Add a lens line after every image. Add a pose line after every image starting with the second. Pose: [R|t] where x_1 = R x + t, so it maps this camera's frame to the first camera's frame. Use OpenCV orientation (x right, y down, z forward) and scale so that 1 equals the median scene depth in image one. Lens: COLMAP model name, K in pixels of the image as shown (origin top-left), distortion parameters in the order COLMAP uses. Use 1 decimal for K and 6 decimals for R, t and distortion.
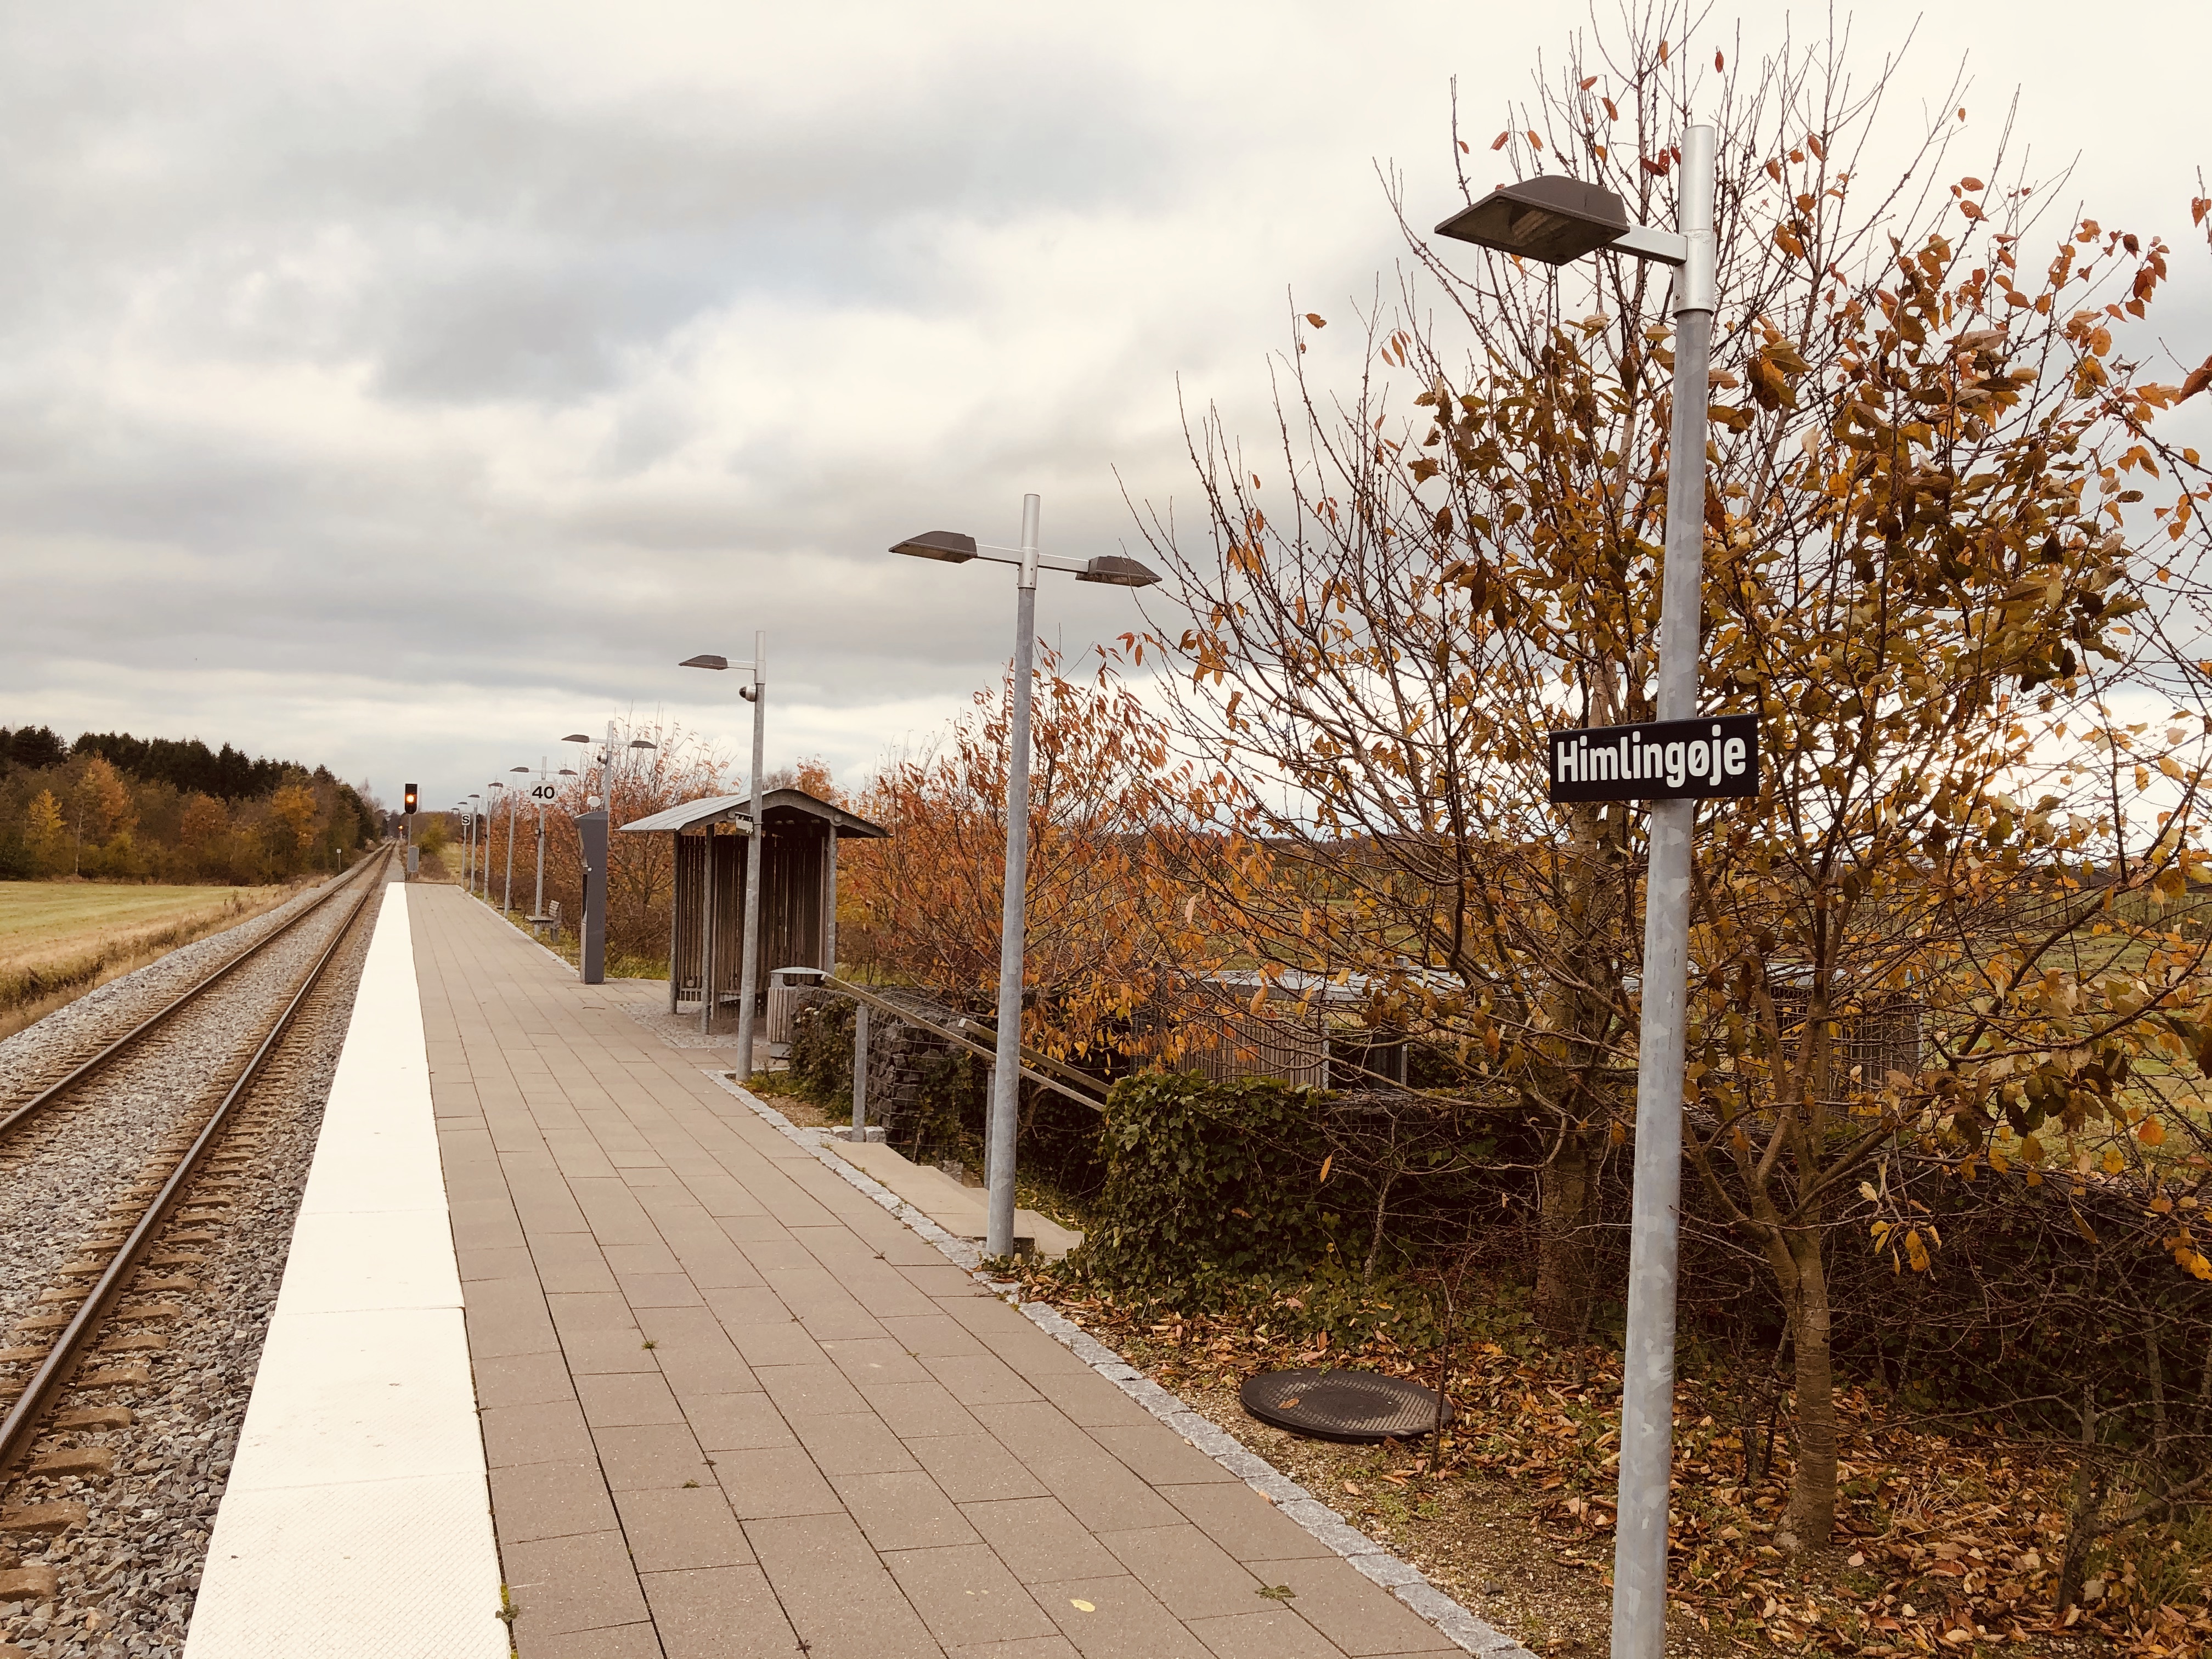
lens RADIAL K [[1799.2, 0, 1099.6], [0, 1799.2, 812.5], [0, 0, 1]] dist [0.022673, -0.008788]
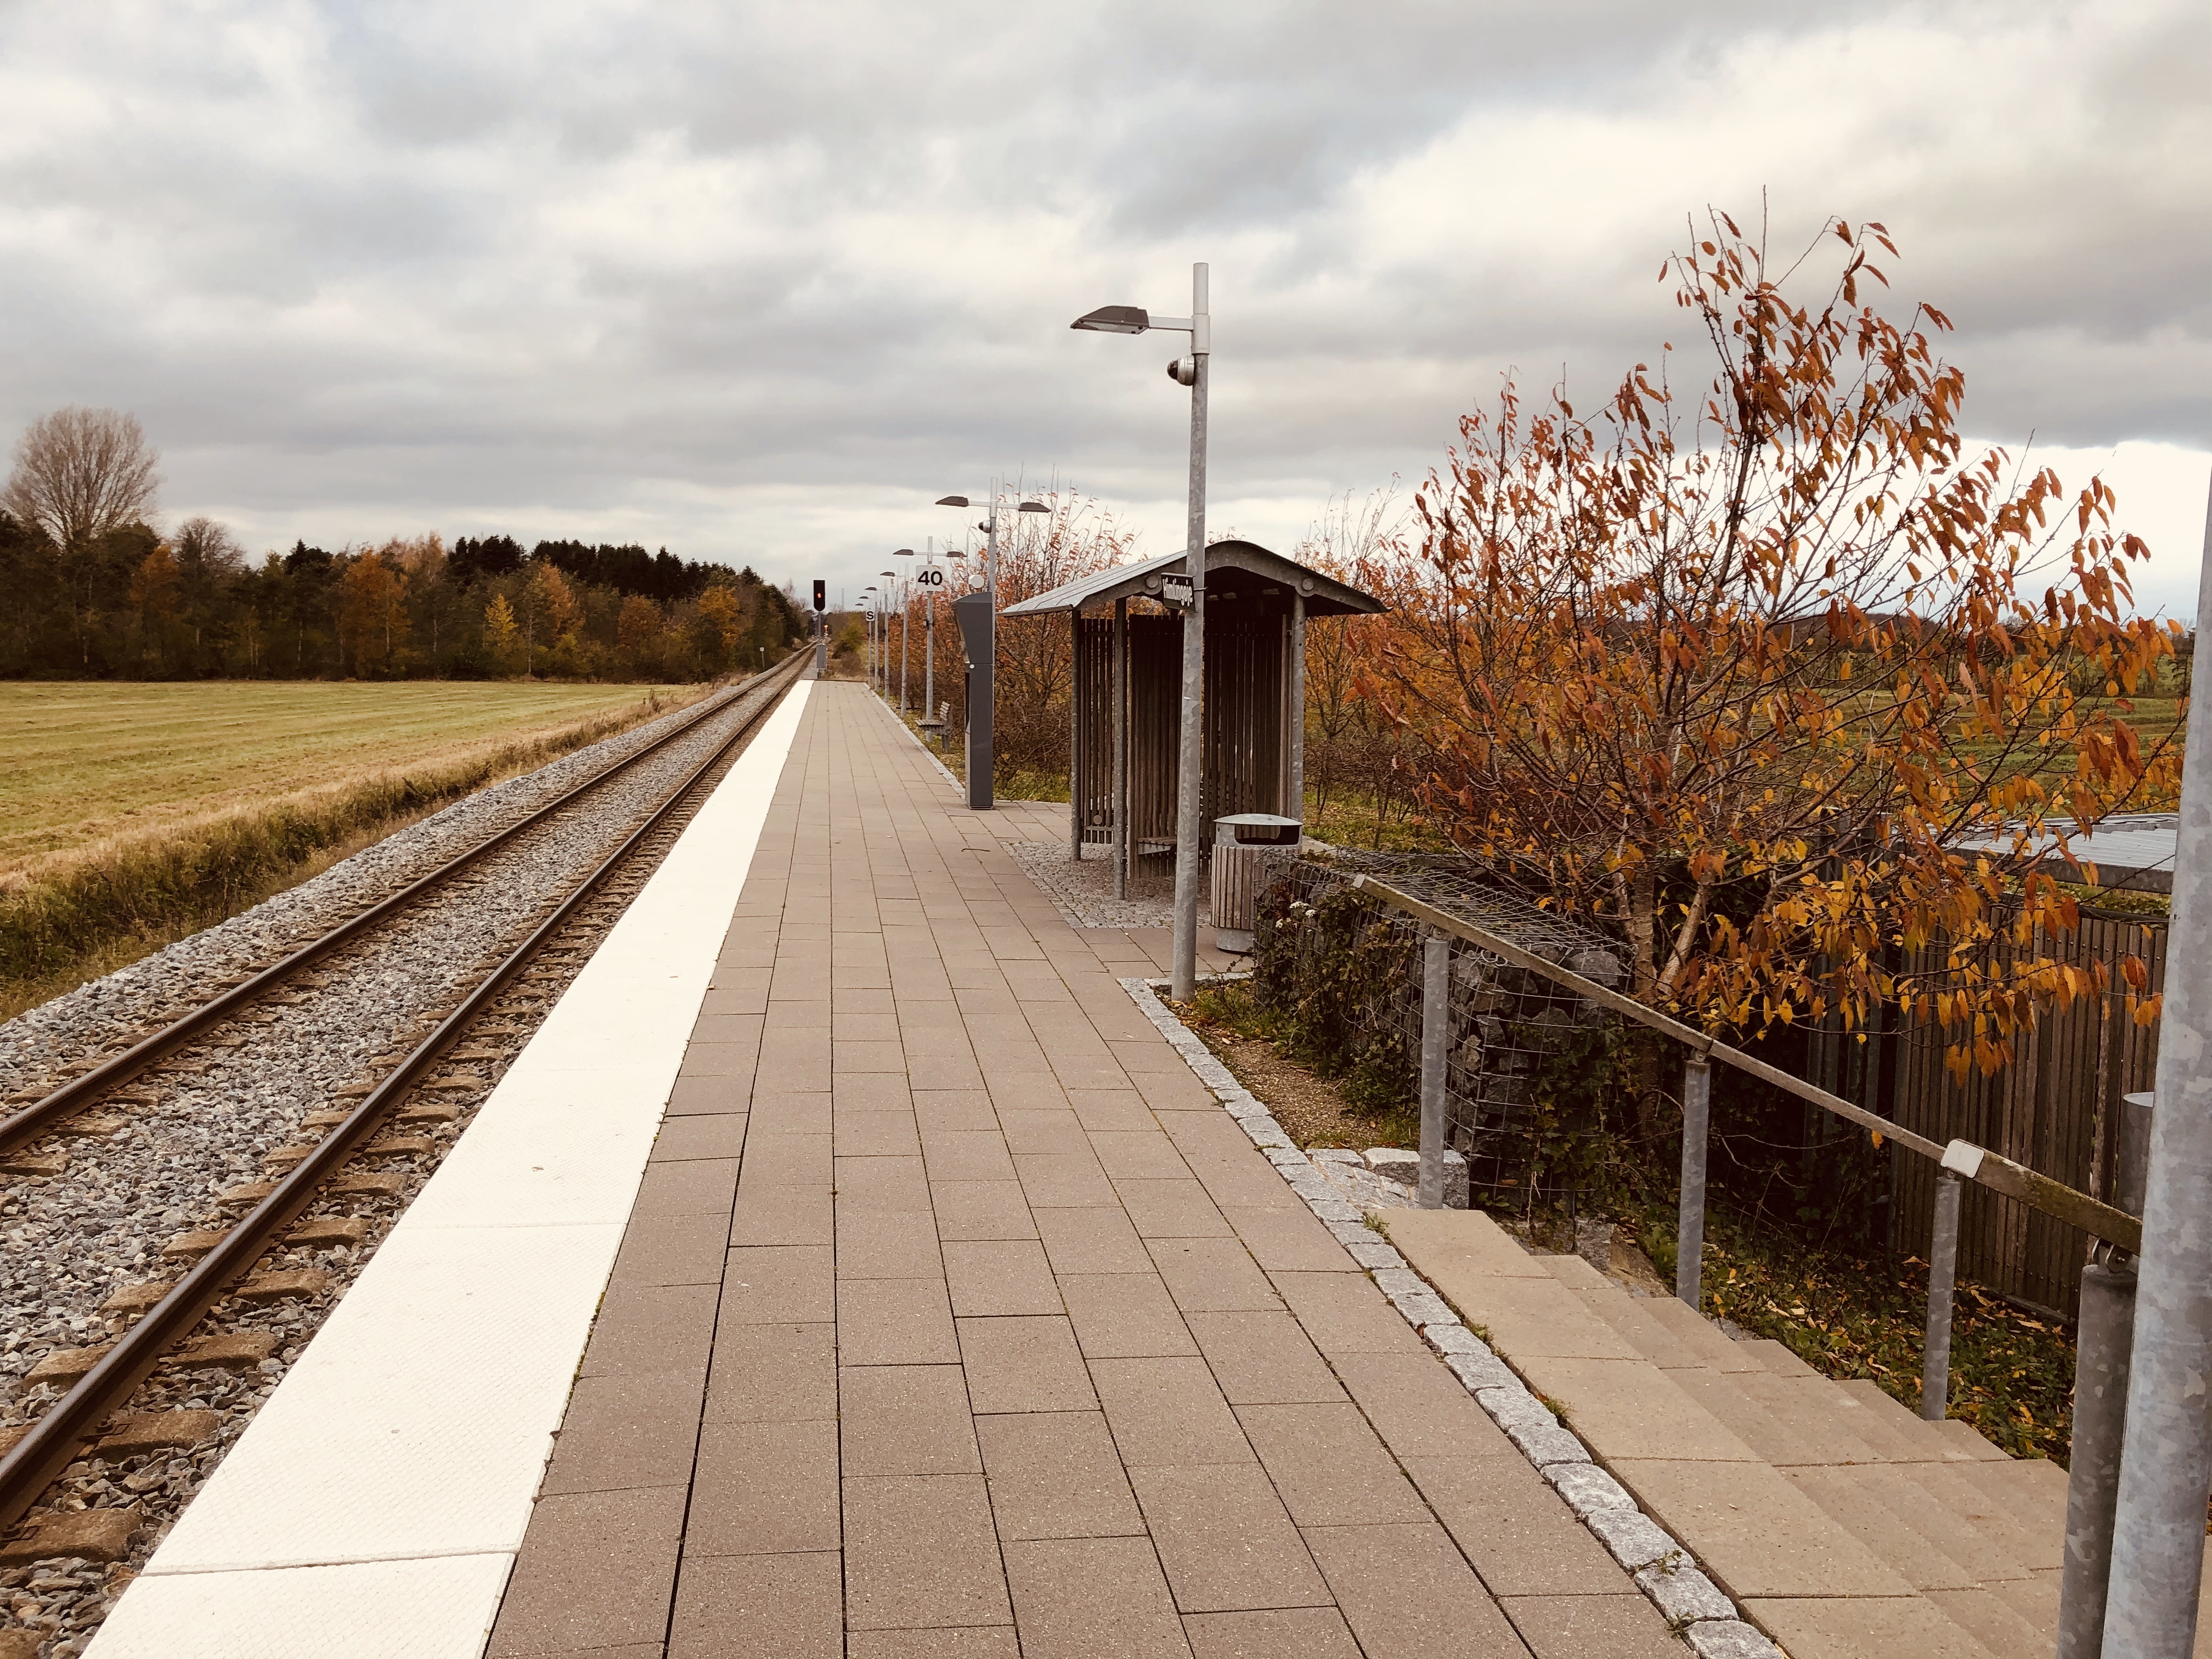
lens RADIAL K [[1799.2, 0, 1127.8], [0, 1799.2, 820.8], [0, 0, 1]] dist [0.022673, -0.008788]
pose [[0.978936, 0.007022, -0.204048, -0.031884], [0.017453, 0.992872, 0.117897, 0.004191], [0.203422, -0.118975, 0.971836, 0.140895]]
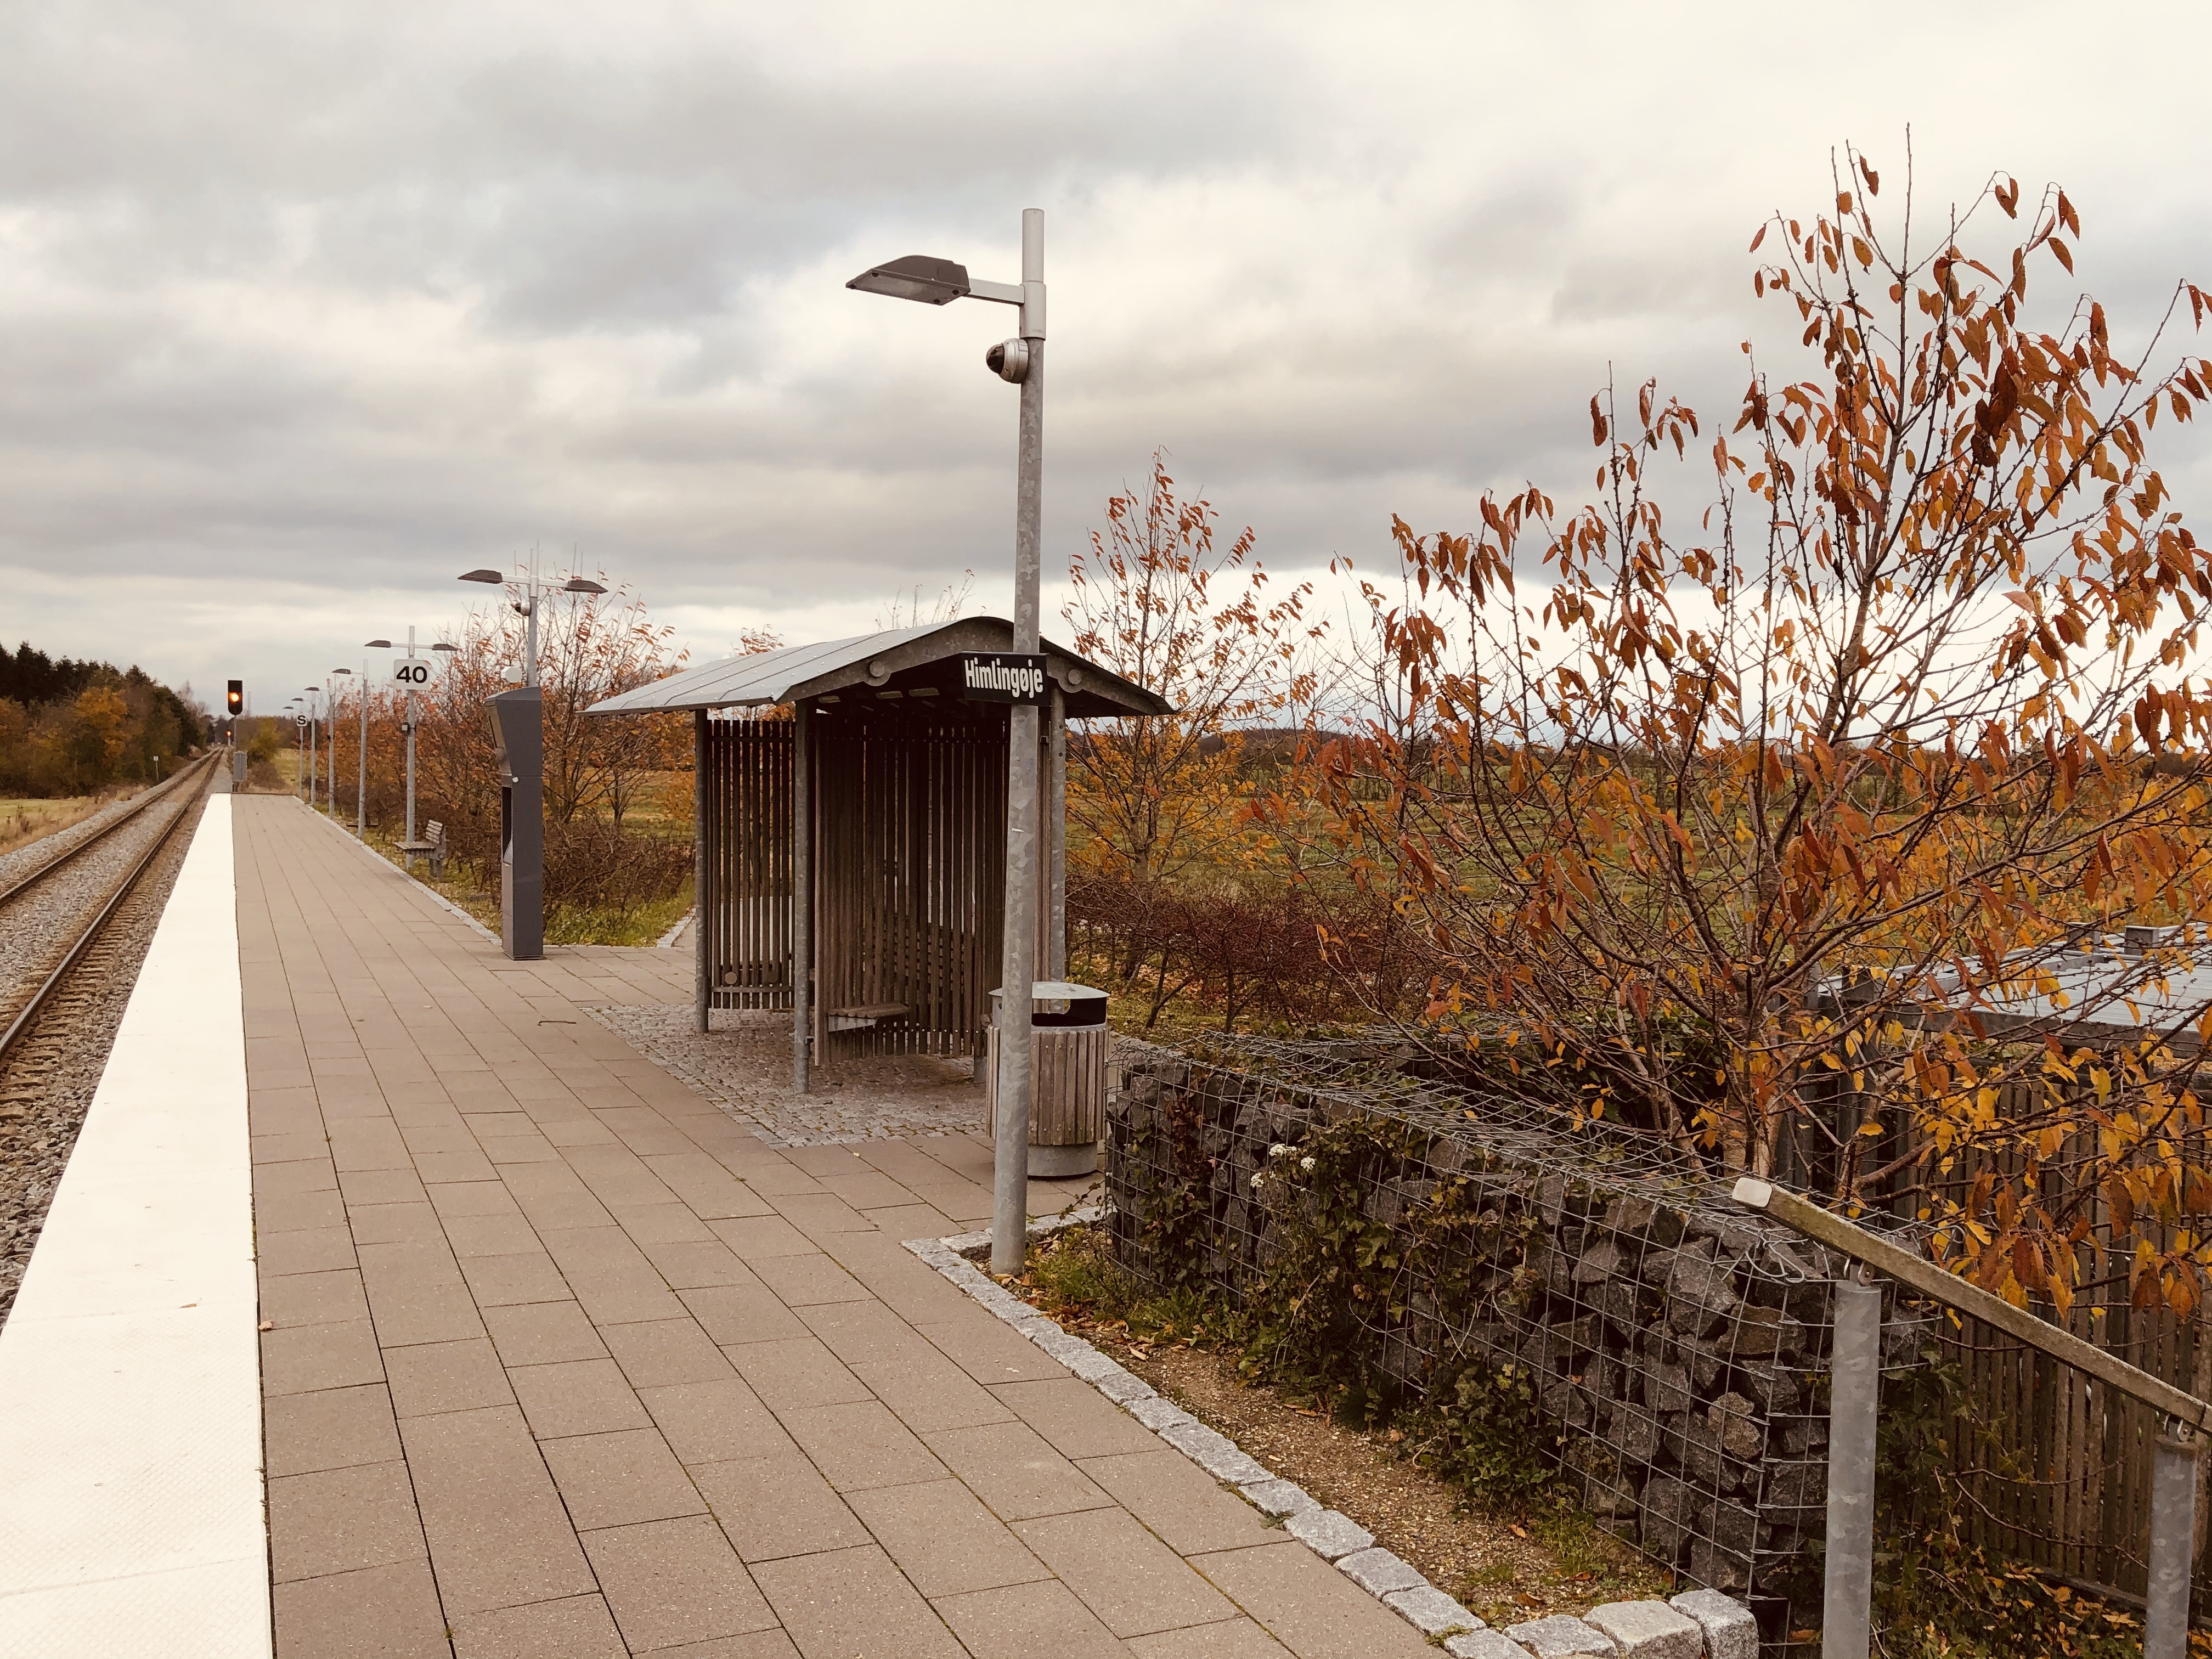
lens RADIAL K [[1799.2, 0, 1126.1], [0, 1799.2, 828.6], [0, 0, 1]] dist [0.022673, -0.008788]
pose [[0.995850, -0.015216, 0.089733, -0.075498], [0.009329, 0.997798, 0.065662, 0.005275], [-0.090534, -0.064552, 0.993799, 0.208161]]
